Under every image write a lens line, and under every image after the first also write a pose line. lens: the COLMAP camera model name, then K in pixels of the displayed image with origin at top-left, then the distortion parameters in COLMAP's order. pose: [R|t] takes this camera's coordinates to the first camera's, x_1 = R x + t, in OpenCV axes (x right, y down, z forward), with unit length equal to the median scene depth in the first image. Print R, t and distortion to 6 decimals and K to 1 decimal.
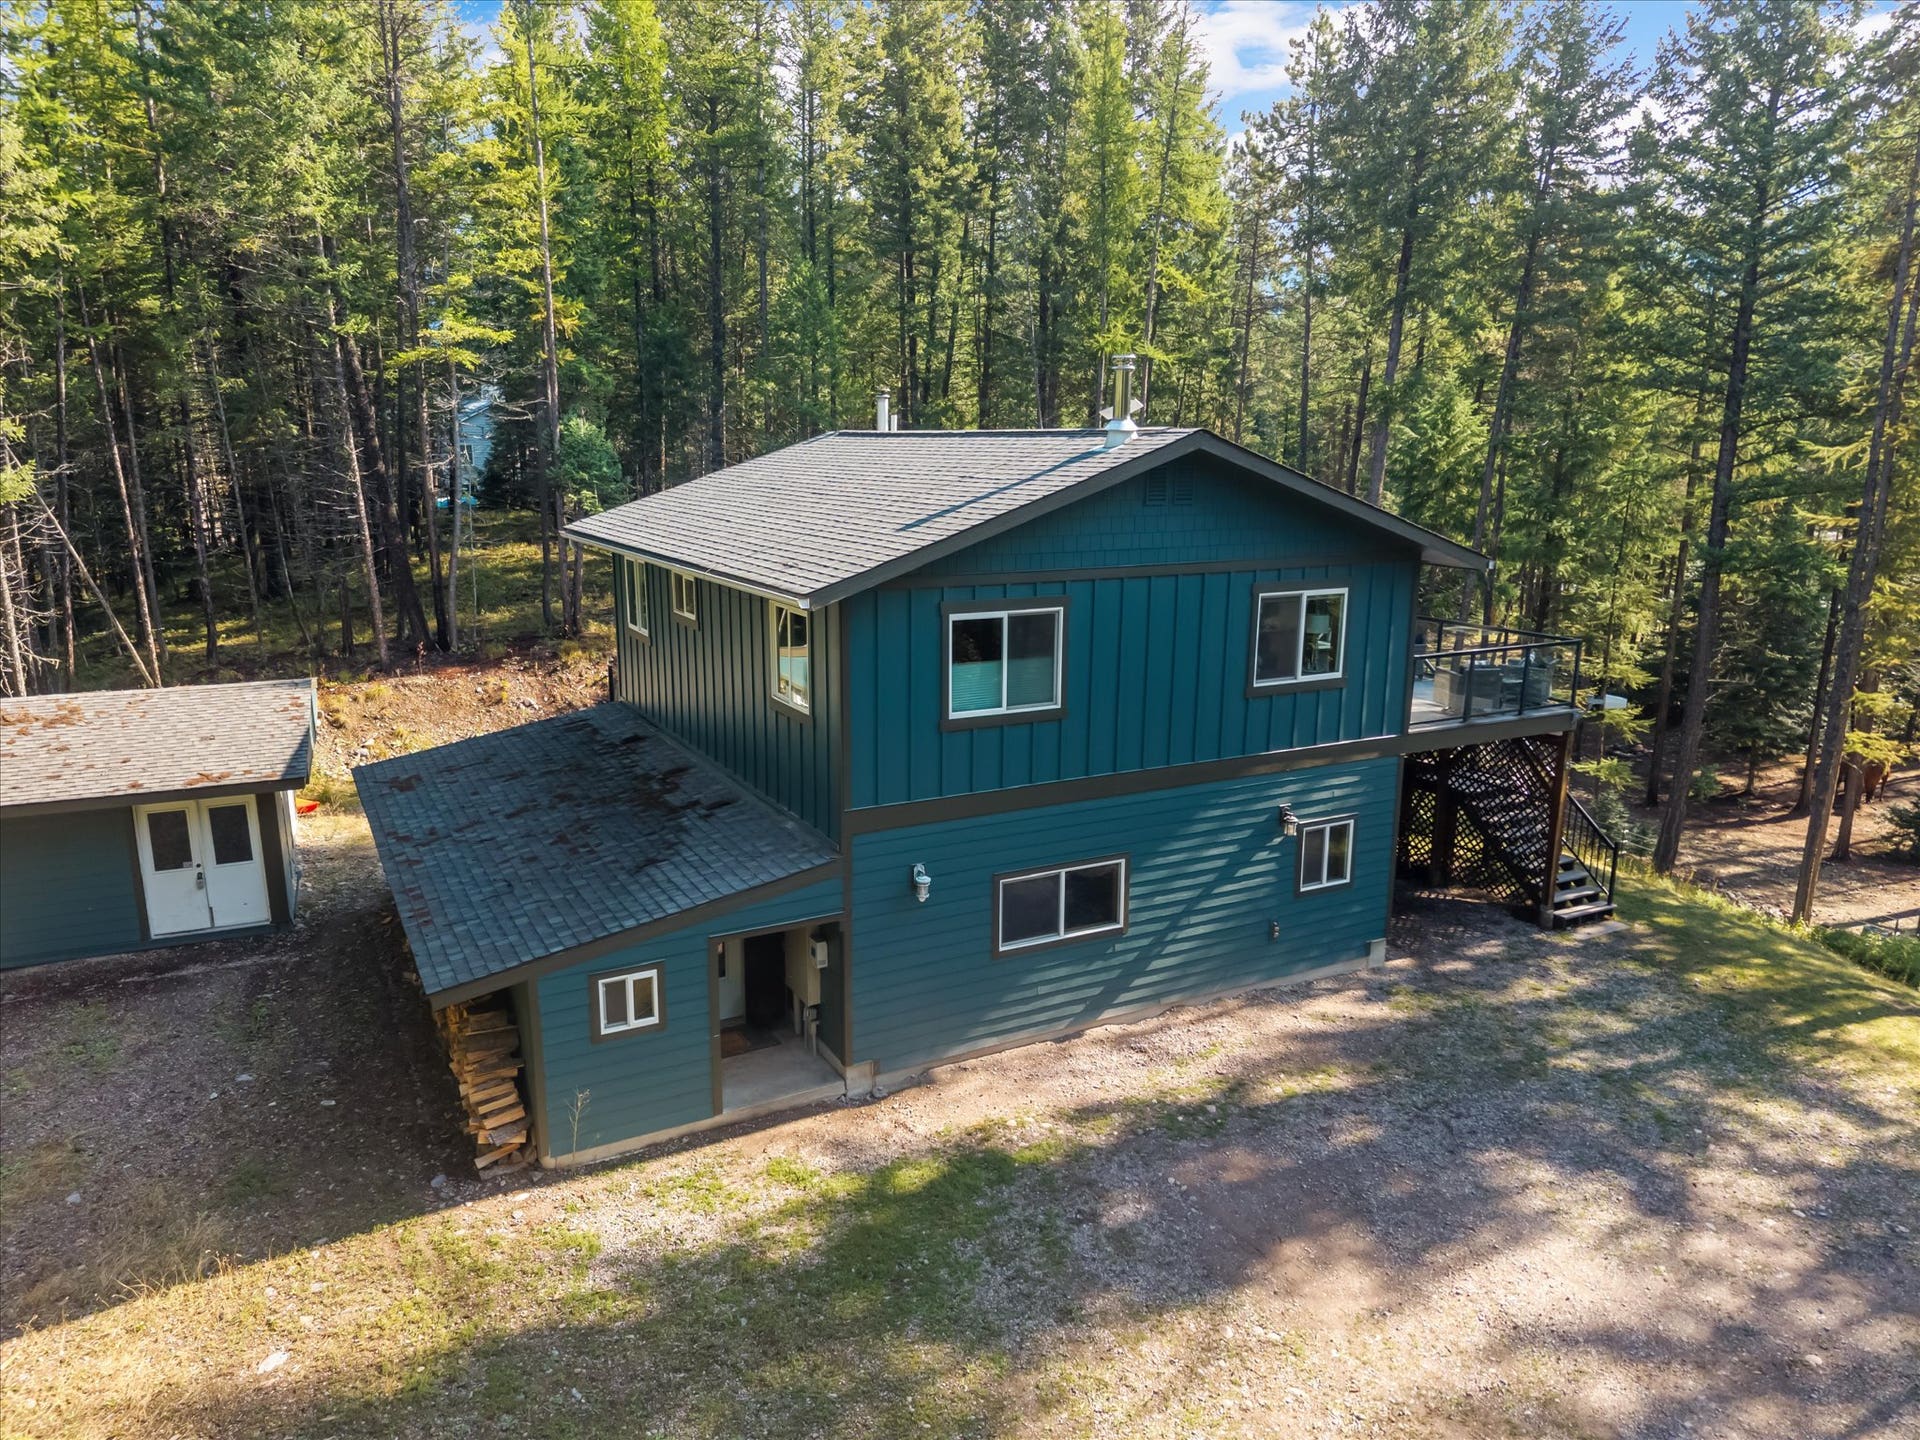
lens RADIAL K [[1271.3, 0, 936.4], [0, 1271.3, 734.1], [0, 0, 1]] dist [0.004244, 0.002494]
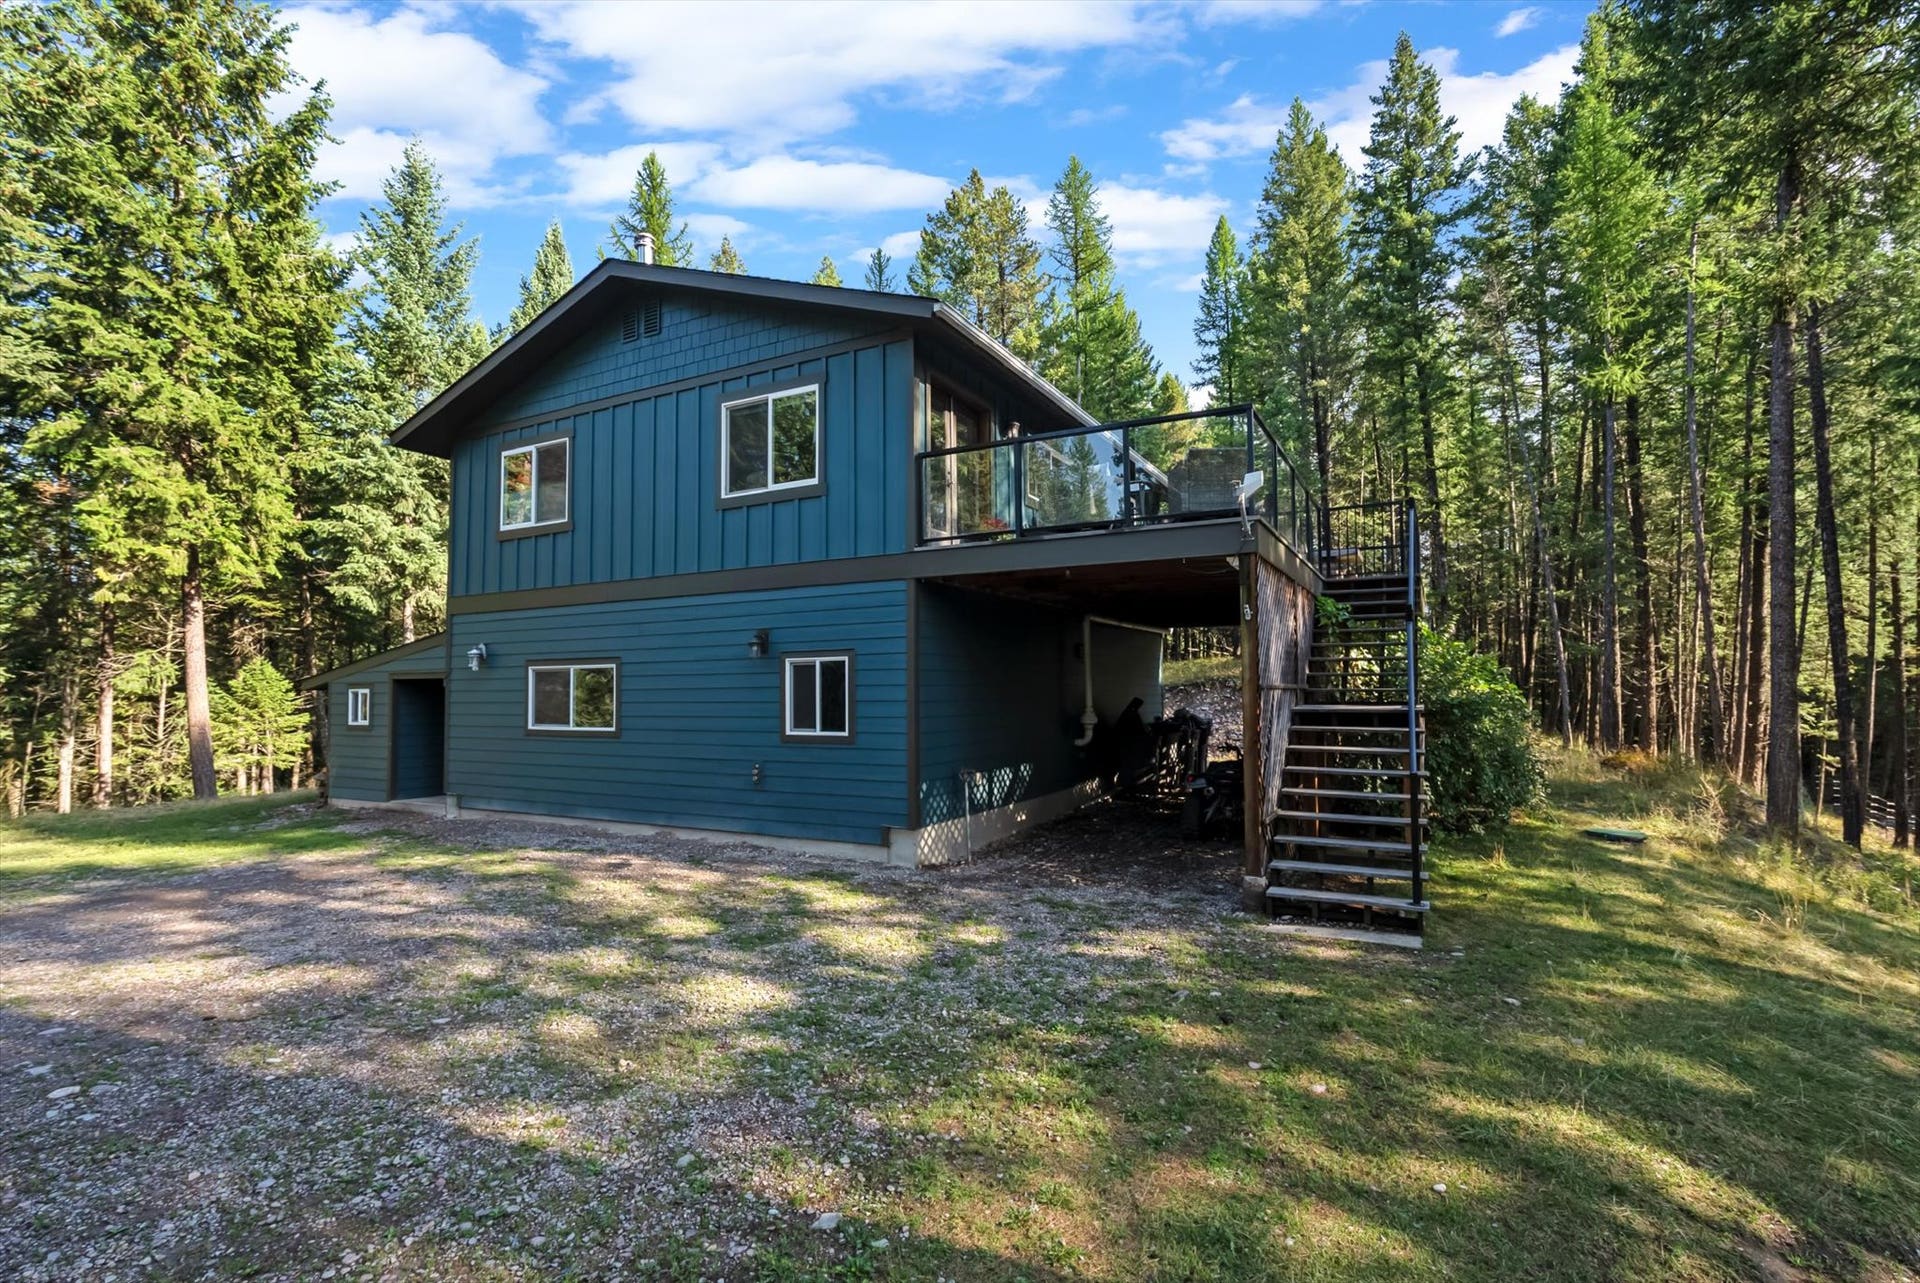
lens RADIAL K [[886.6, 0, 960.0], [0, 886.6, 641.5], [0, 0, 1]] dist [0.004518, 0.000332]
pose [[0.550792, -0.041093, -0.833630, 0.925448], [-0.168495, 0.972749, -0.159278, 0.148627], [0.817458, 0.228192, 0.528858, 0.829861]]
